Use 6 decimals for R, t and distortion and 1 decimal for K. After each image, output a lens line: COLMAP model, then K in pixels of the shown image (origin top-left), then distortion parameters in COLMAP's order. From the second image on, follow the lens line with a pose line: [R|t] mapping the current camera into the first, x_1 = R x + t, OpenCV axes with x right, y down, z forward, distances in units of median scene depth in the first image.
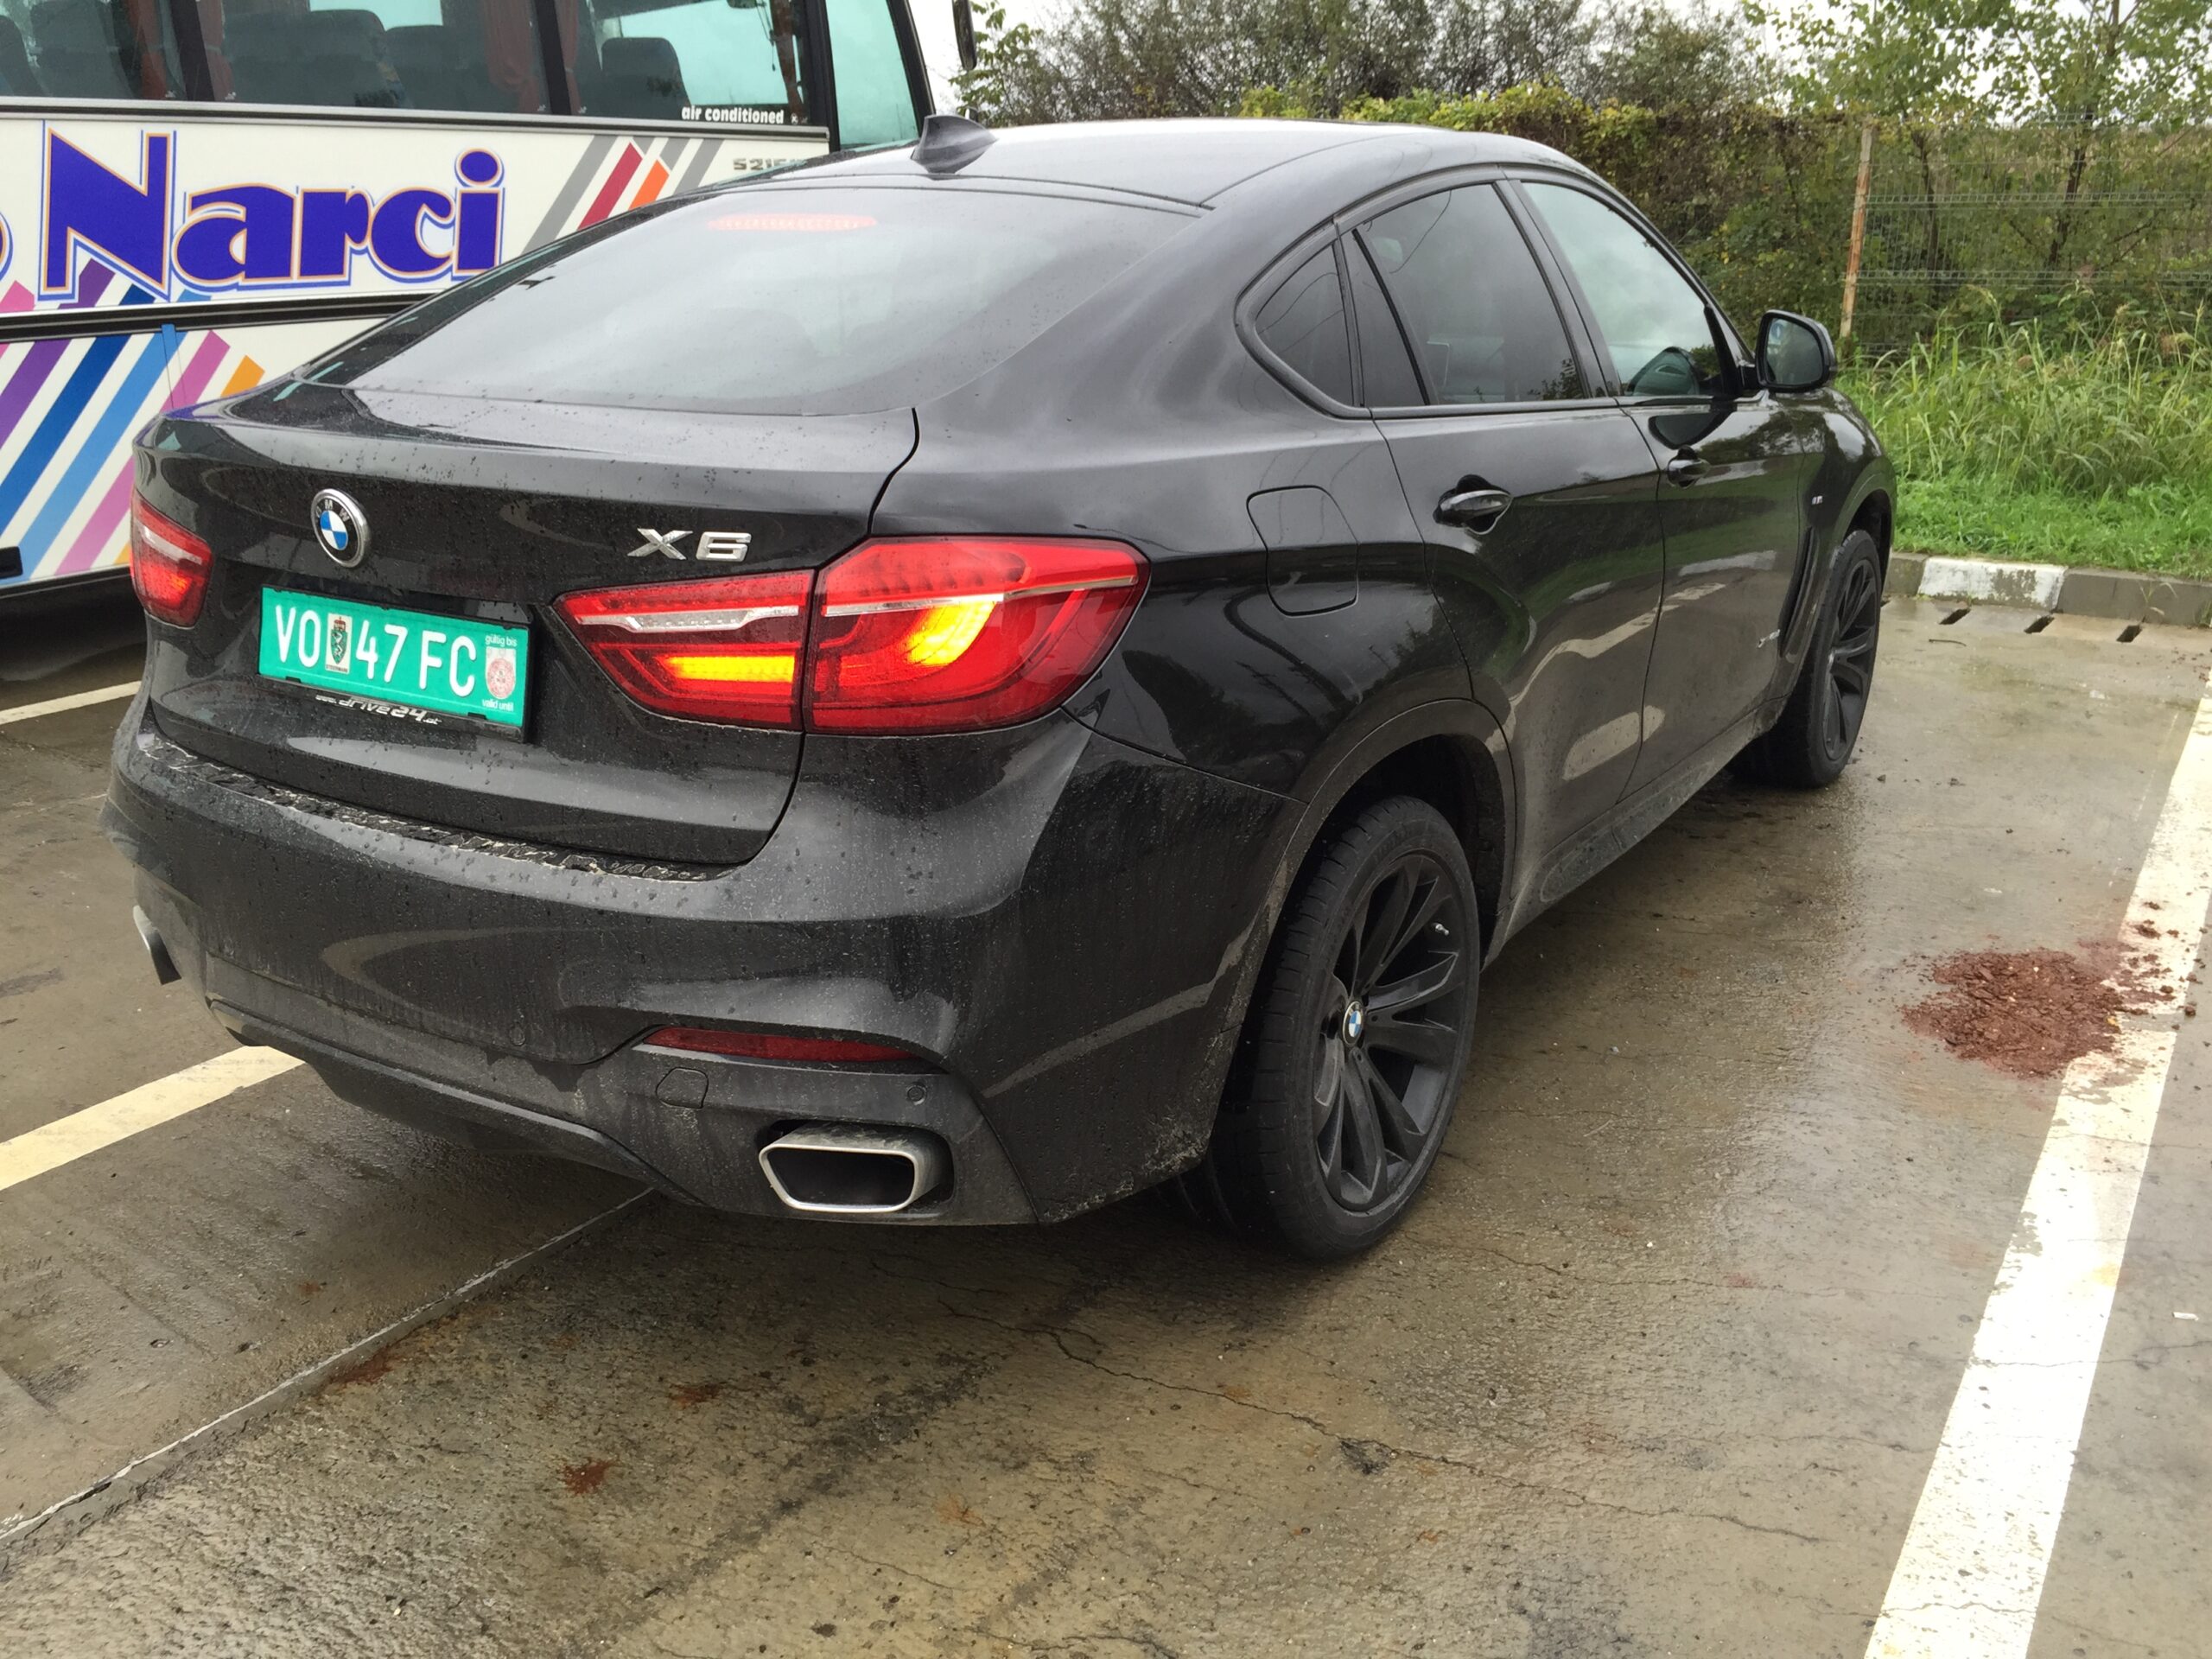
lens RADIAL K [[1865.0, 0, 1106.0], [0, 1865.0, 829.5], [0, 0, 1]] dist [0.065644, -0.047579]
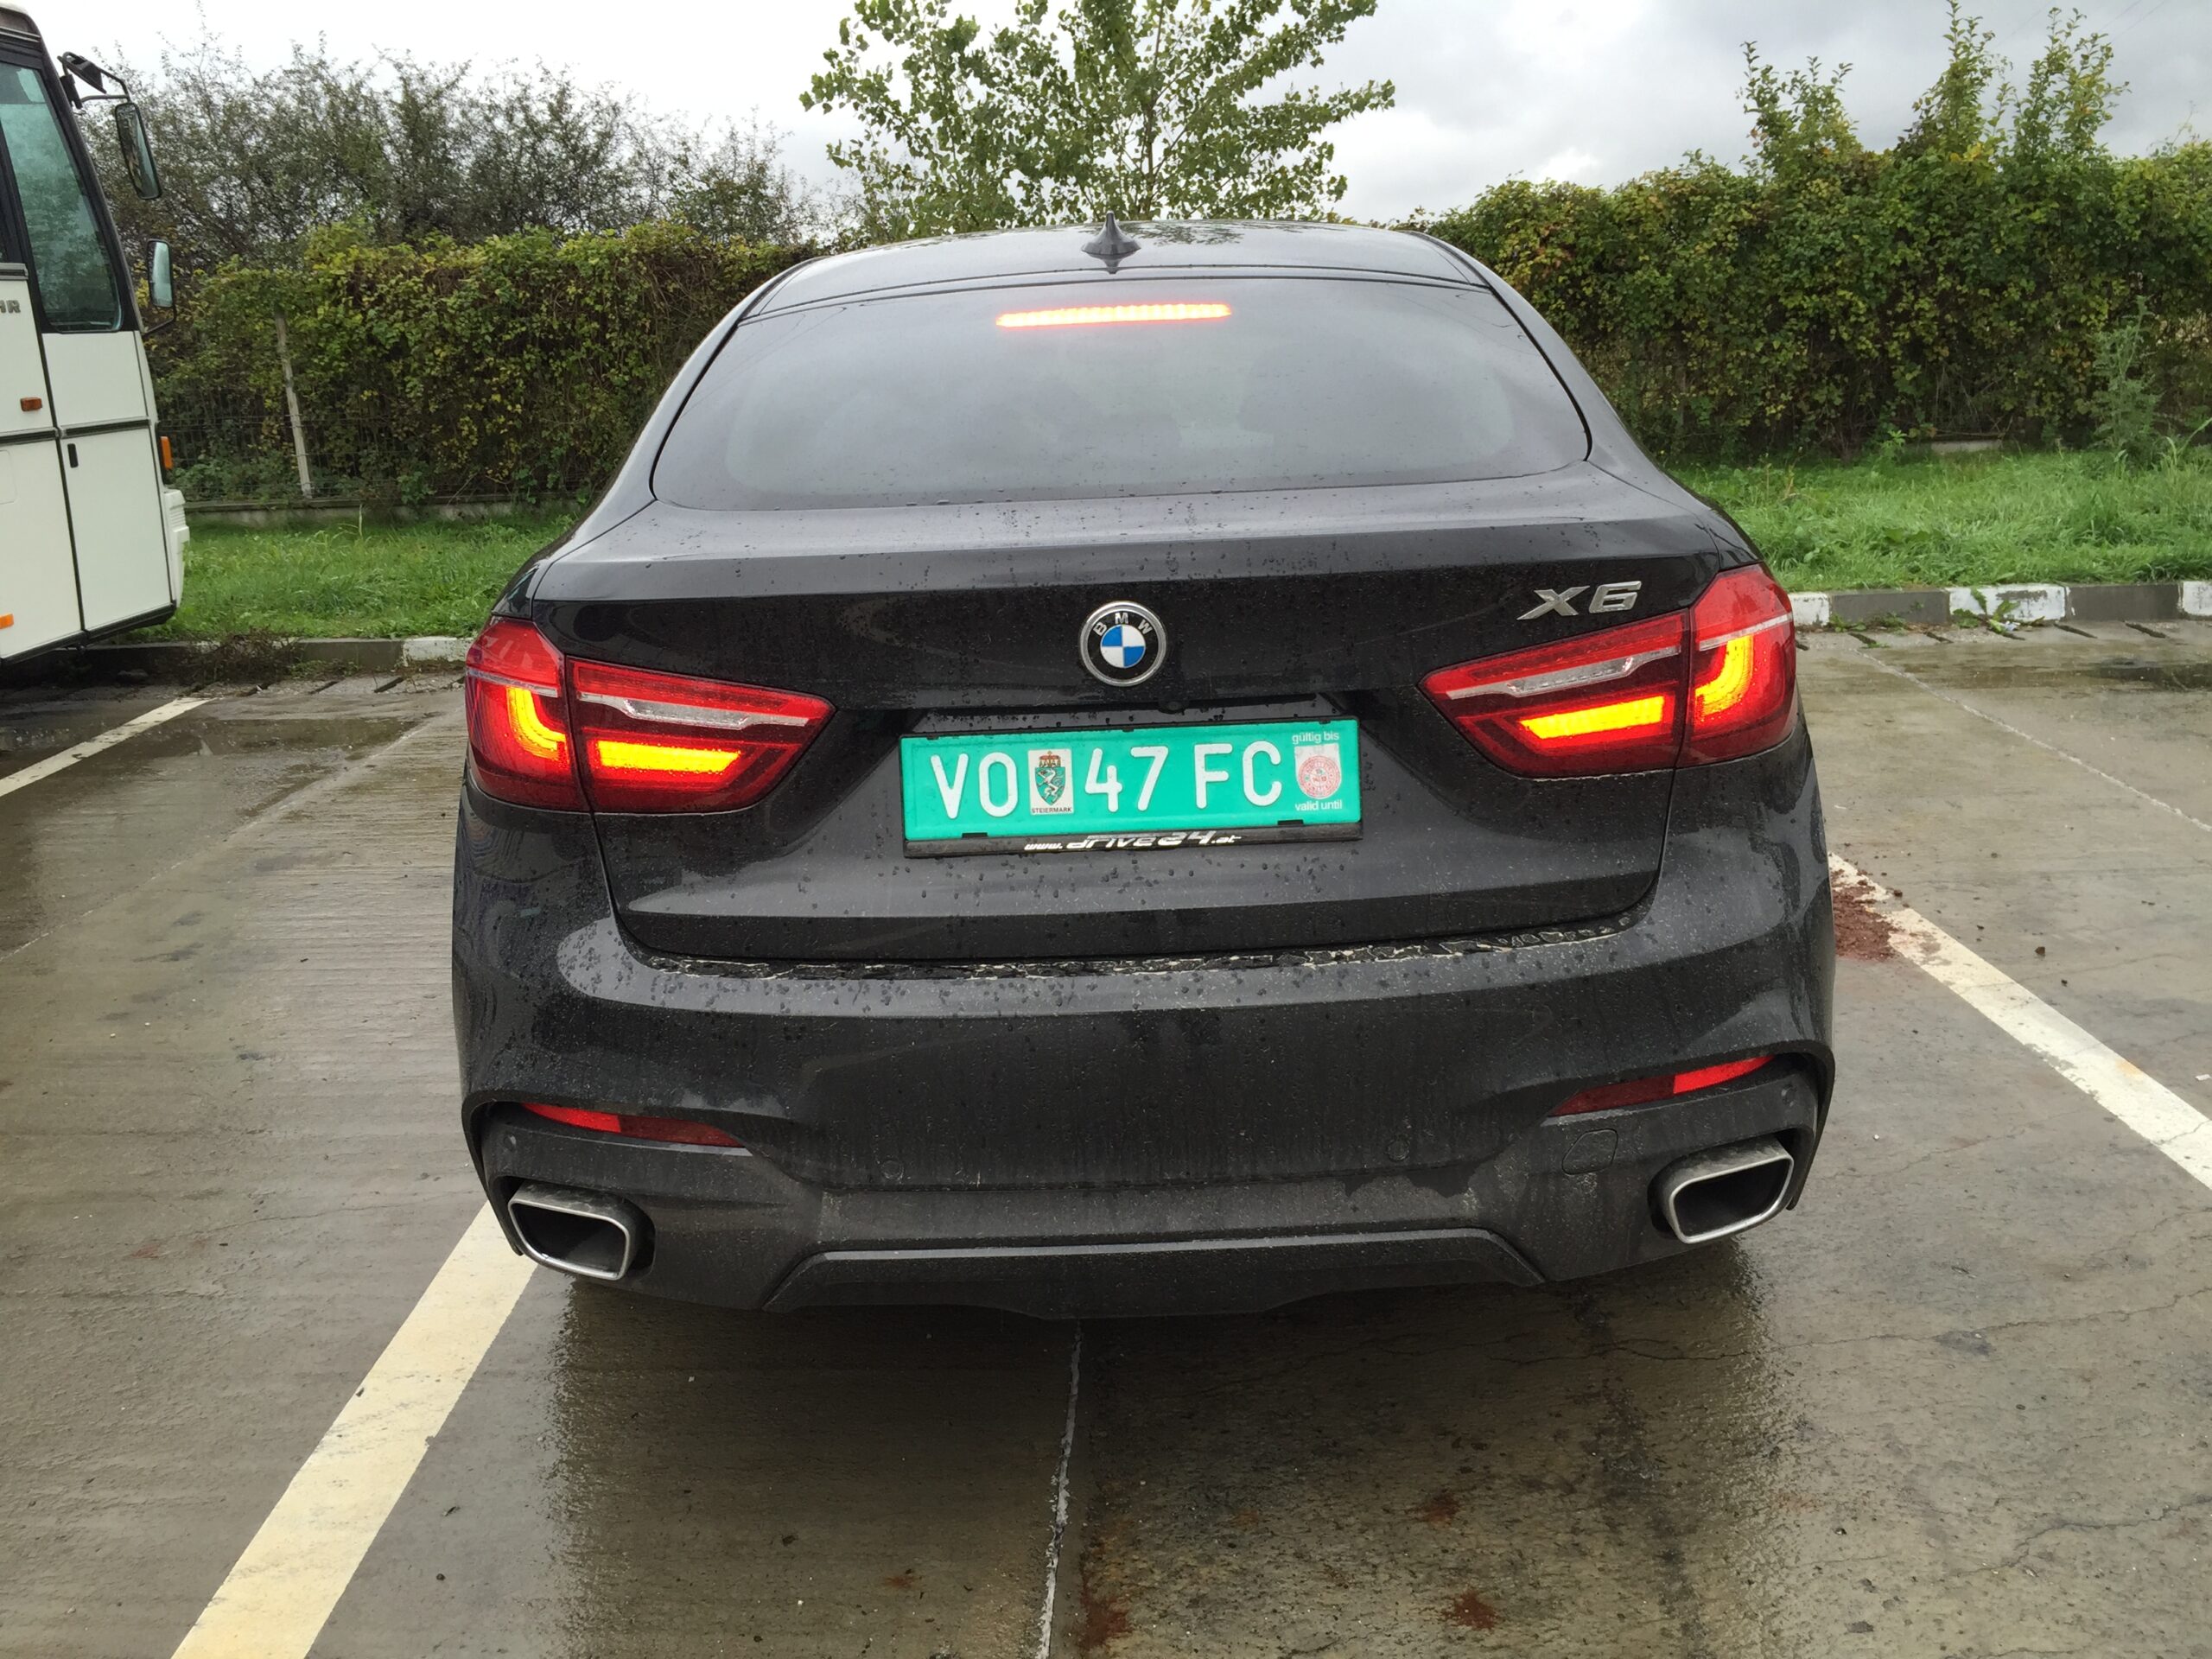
lens RADIAL K [[1877.6, 0, 1106.0], [0, 1877.6, 829.5], [0, 0, 1]] dist [0.099881, -0.139966]
pose [[0.843187, -0.165730, 0.511439, -0.889128], [0.201280, 0.979427, -0.014463, -0.062150], [-0.498520, 0.115137, 0.859198, 0.246940]]
